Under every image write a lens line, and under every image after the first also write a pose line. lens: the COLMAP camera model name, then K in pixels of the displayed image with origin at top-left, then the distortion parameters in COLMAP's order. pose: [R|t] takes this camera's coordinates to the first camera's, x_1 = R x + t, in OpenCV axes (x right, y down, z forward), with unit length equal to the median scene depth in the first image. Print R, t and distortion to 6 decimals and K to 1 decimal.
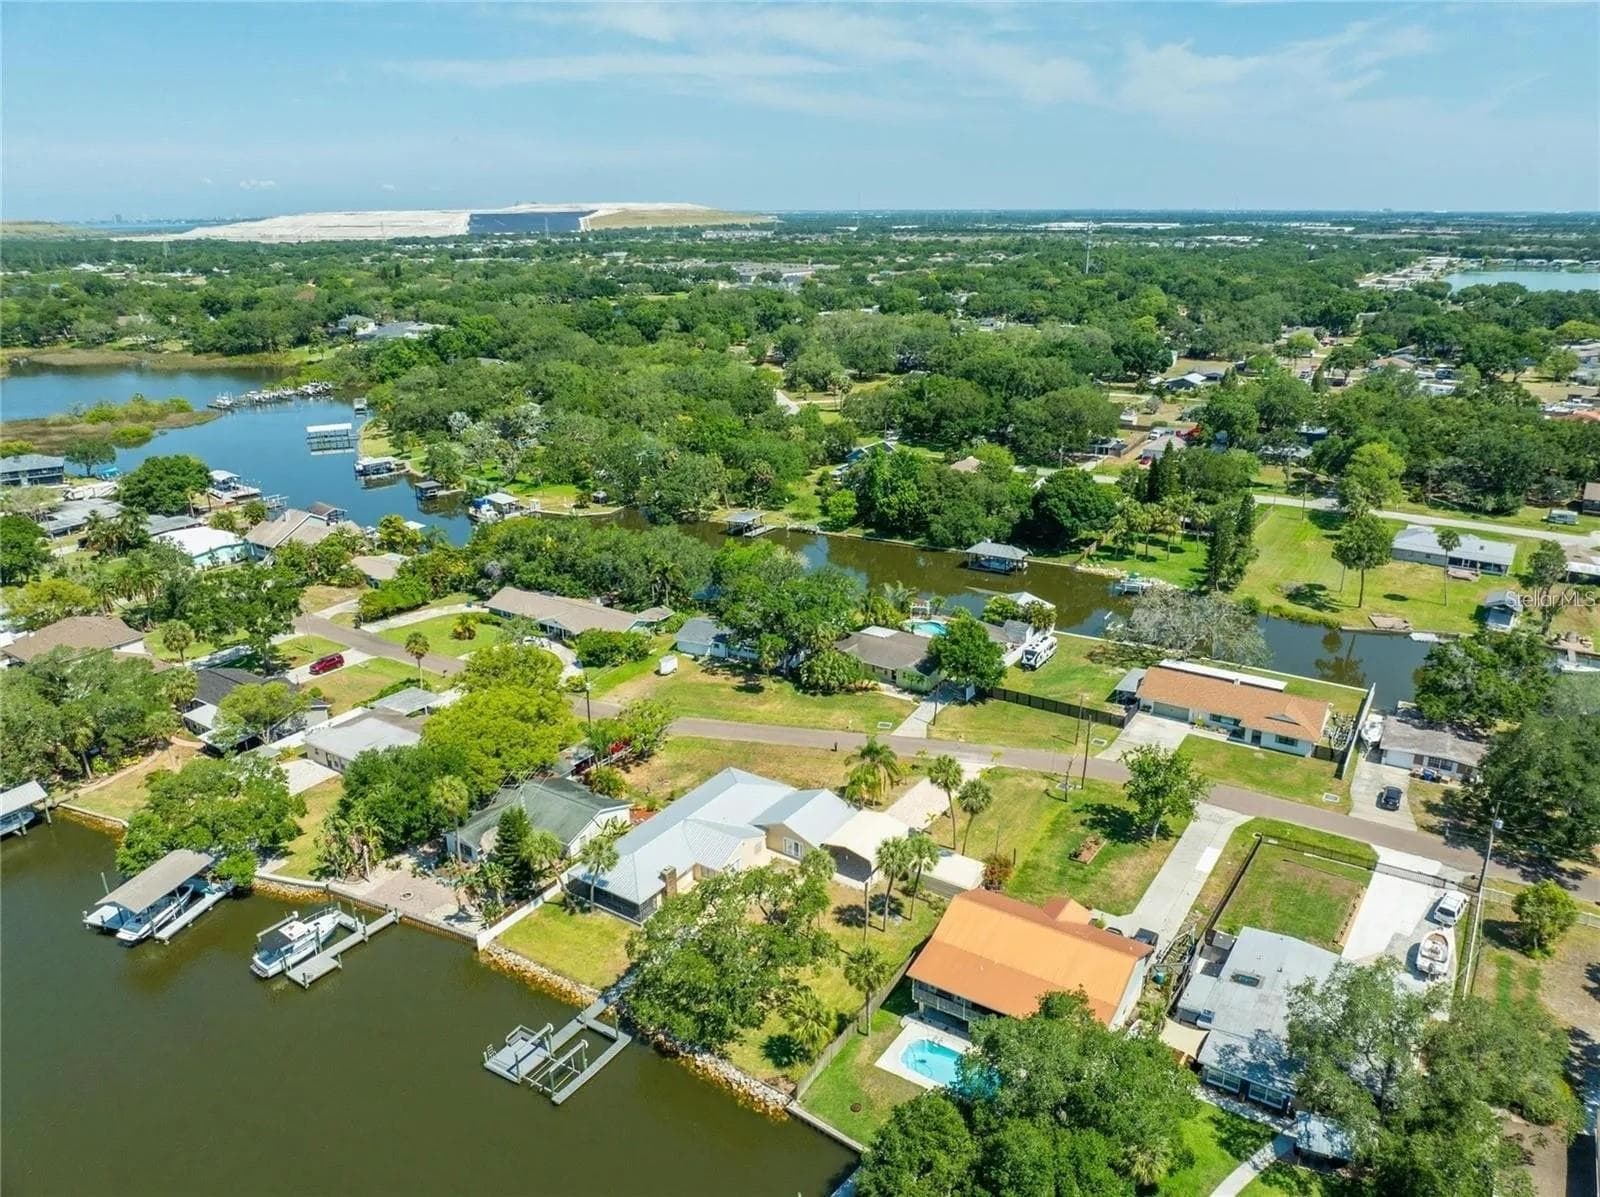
lens RADIAL K [[1118.1, 0, 808.2], [0, 1118.1, 598.1], [0, 0, 1]] dist [-0.036572, 0.004311]
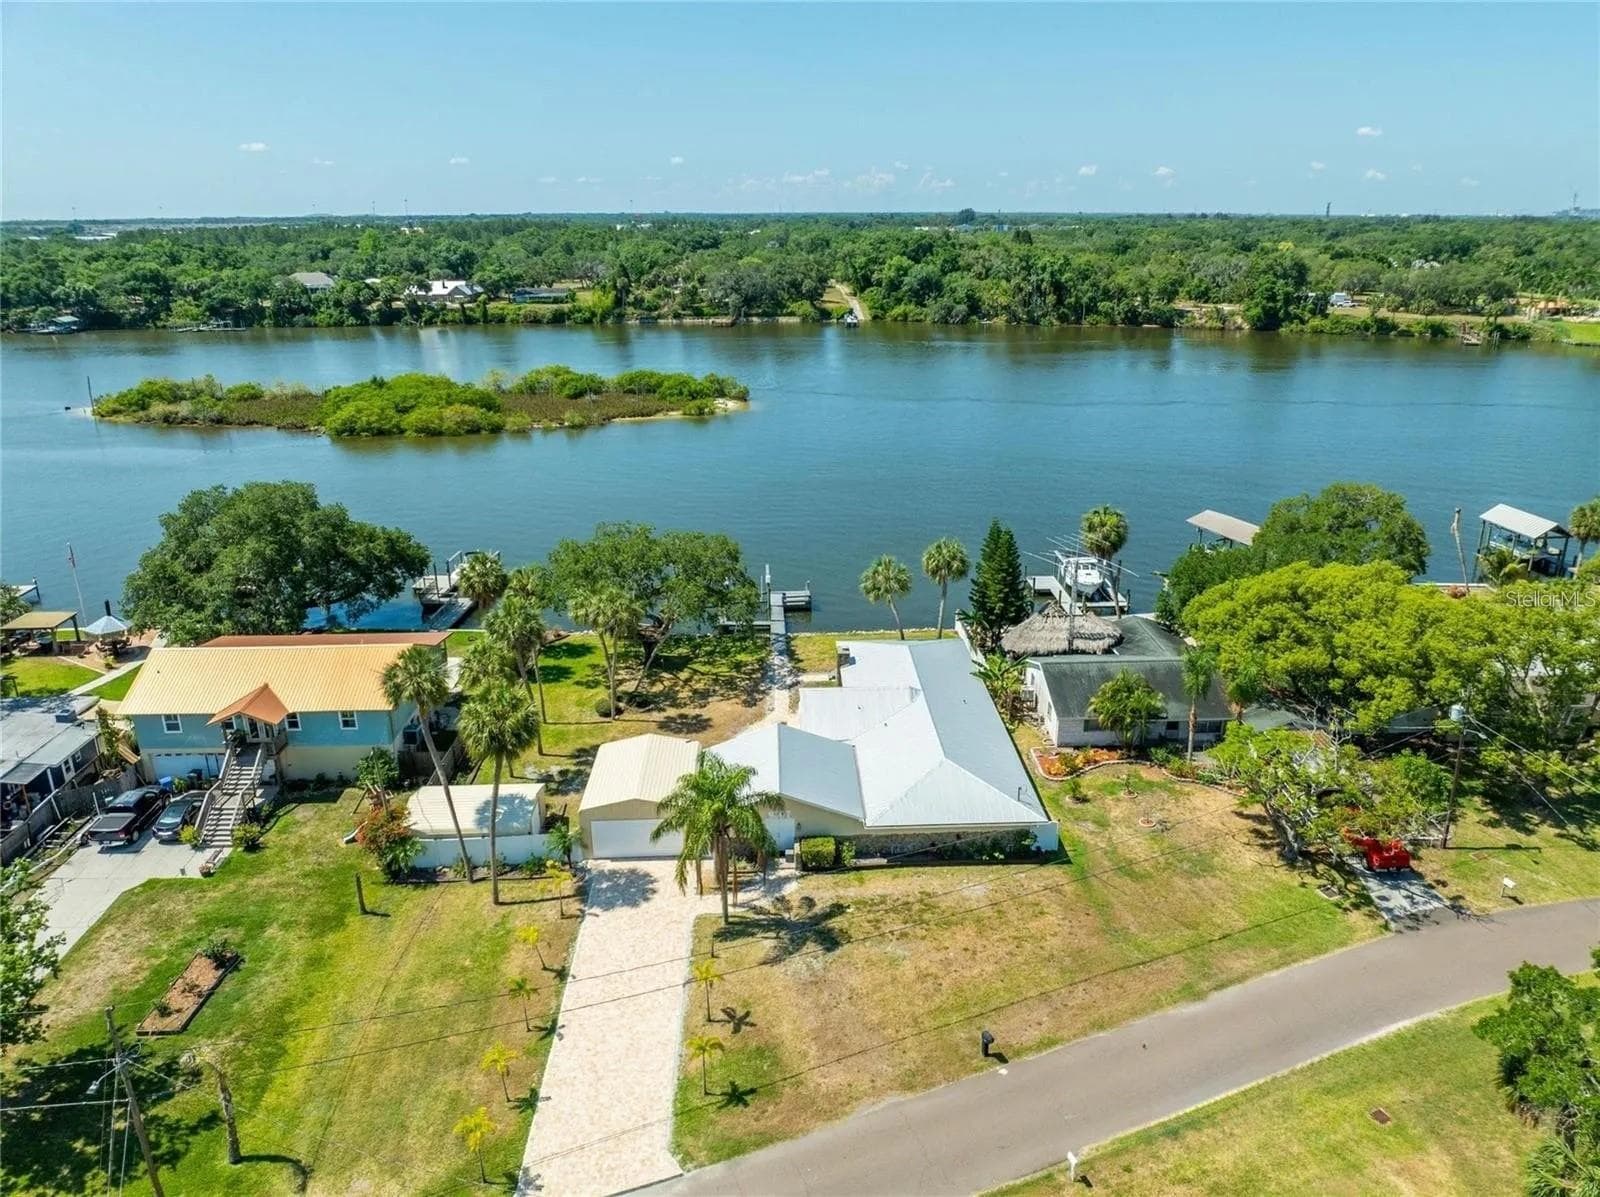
lens RADIAL K [[1118.1, 0, 806.0], [0, 1118.1, 599.8], [0, 0, 1]] dist [-0.036572, 0.004311]
pose [[-0.812714, 0.200775, -0.546978, 0.184487], [-0.181814, 0.804498, 0.565443, -0.121712], [0.553570, 0.558992, -0.617324, 0.922861]]
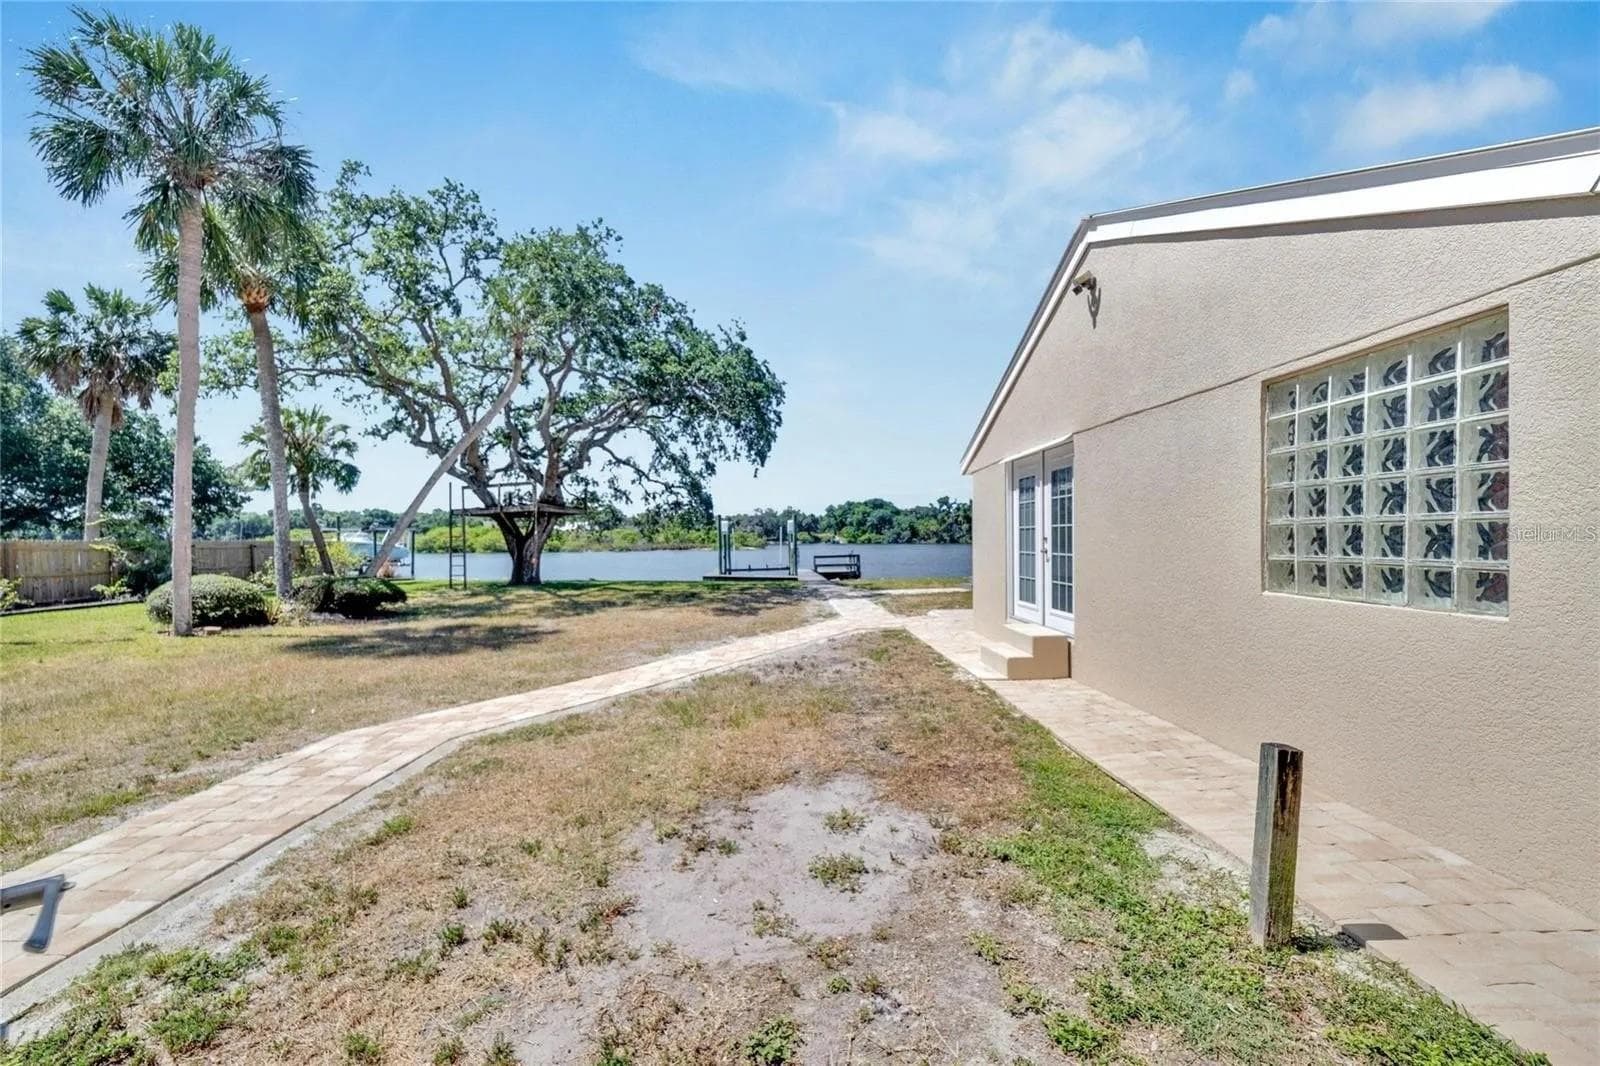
lens RADIAL K [[626.9, 0, 796.1], [0, 626.9, 559.4], [0, 0, 1]] dist [0.000028, 0.003747]
pose [[-0.814608, 0.028021, -0.579334, 0.003696], [-0.179242, 0.937779, 0.297392, 0.157716], [0.551621, 0.346099, -0.758900, 0.711045]]
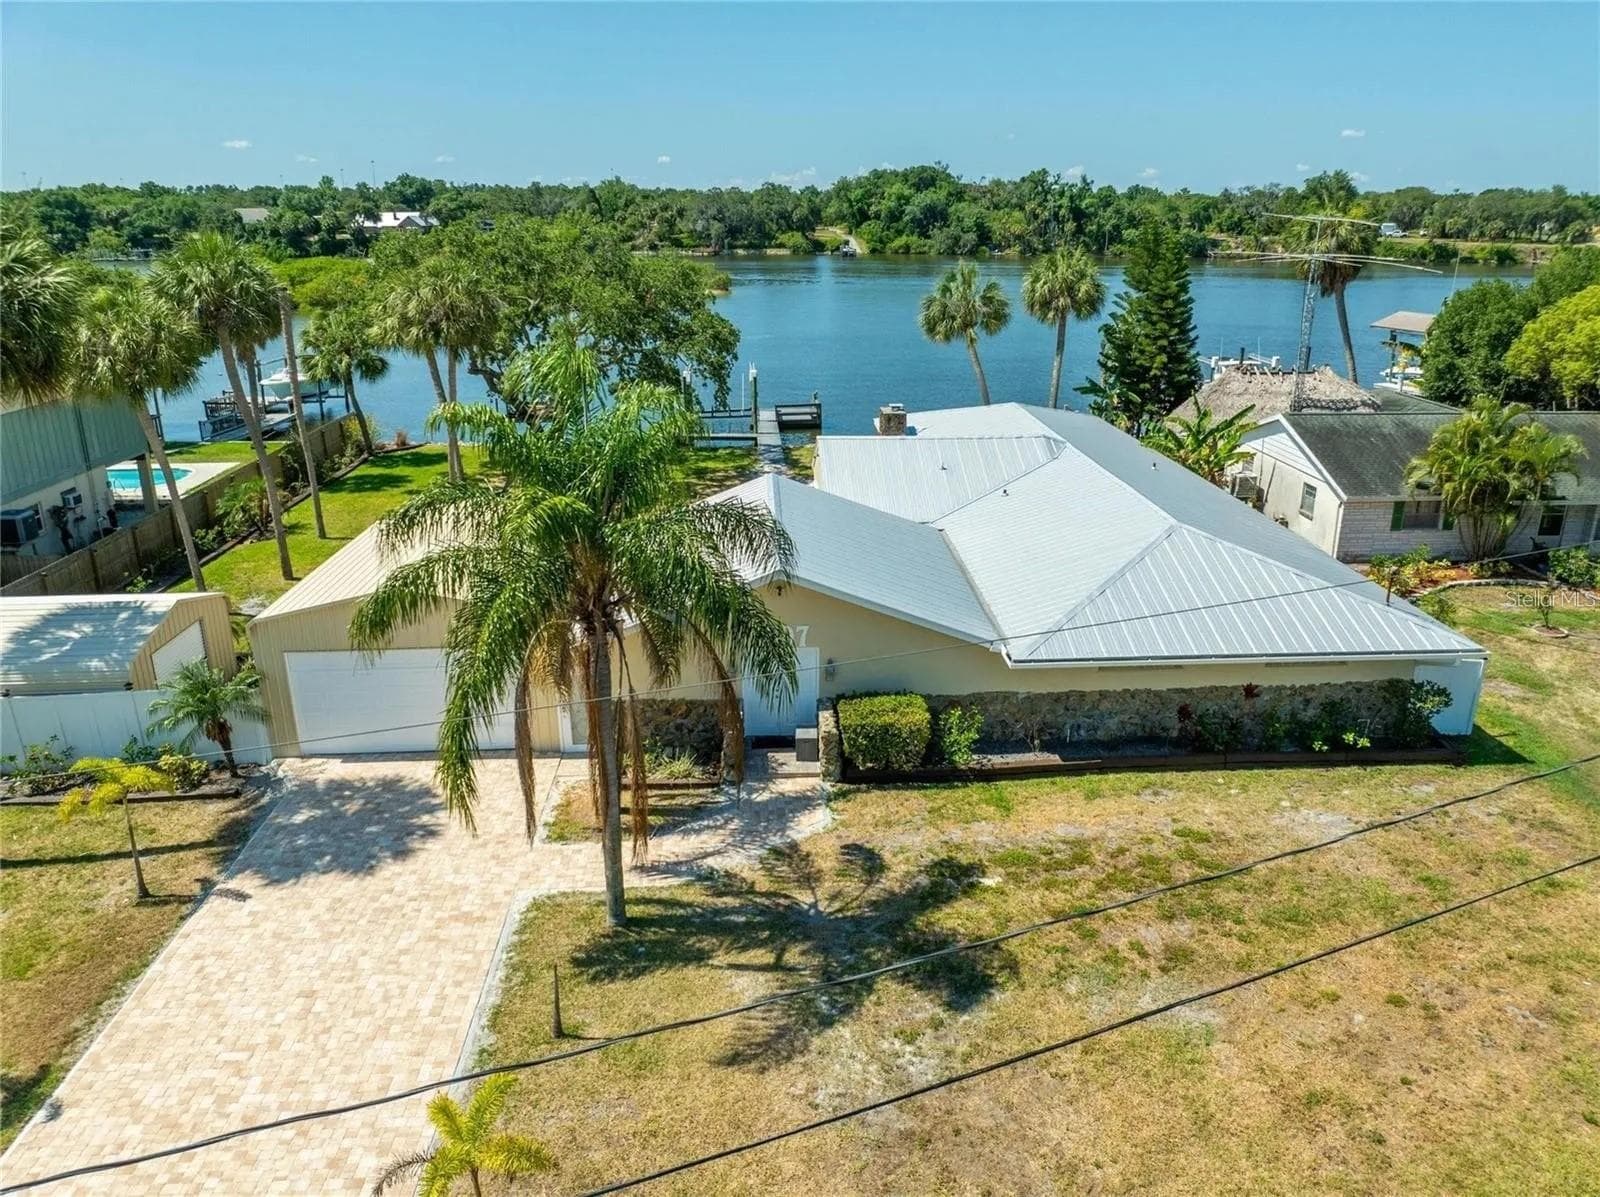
lens RADIAL K [[1118.1, 0, 804.8], [0, 1118.1, 599.9], [0, 0, 1]] dist [-0.036572, 0.004311]
pose [[-0.806842, 0.200911, -0.555554, 0.082624], [-0.187591, 0.804594, 0.563416, 0.055456], [0.560192, 0.558805, -0.611491, 0.819100]]
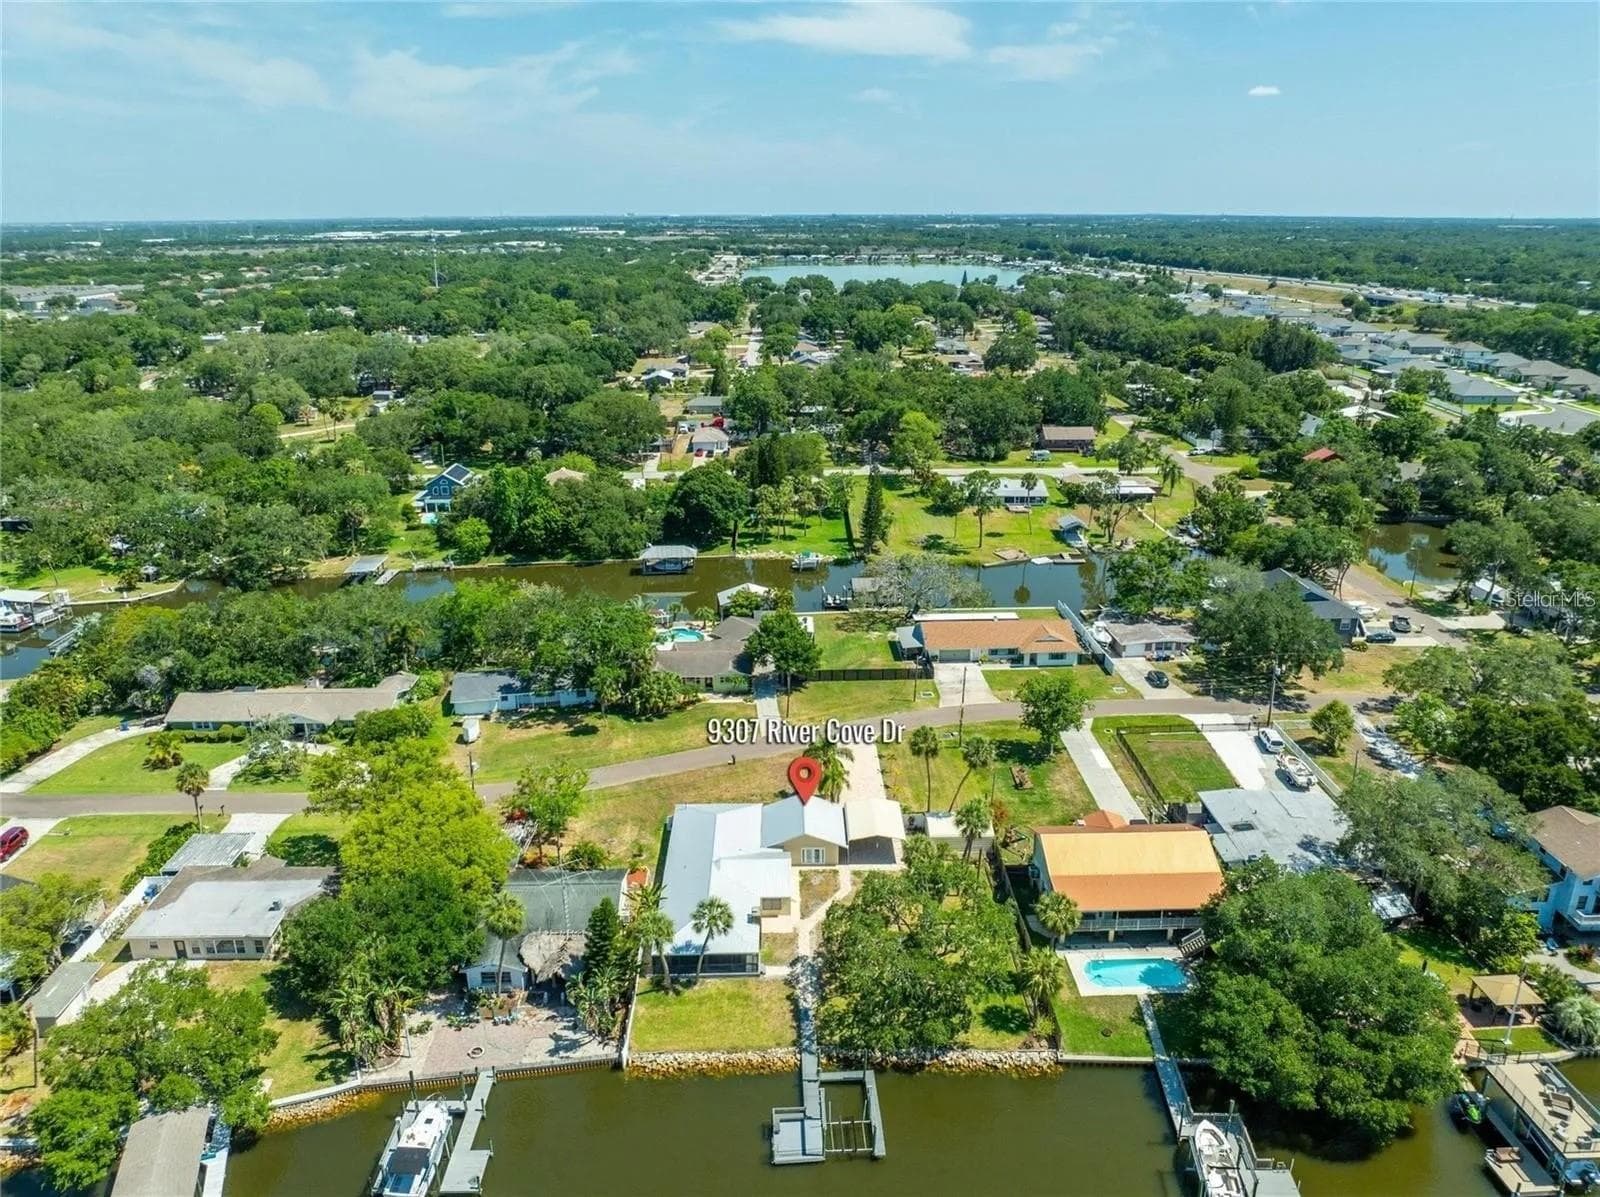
lens RADIAL K [[1118.1, 0, 806.2], [0, 1118.1, 598.6], [0, 0, 1]] dist [-0.036572, 0.004311]
pose [[0.819411, -0.183487, 0.543045, -0.363396], [0.186550, 0.981171, 0.050034, -0.036709], [-0.542001, 0.060306, 0.838212, 0.109198]]
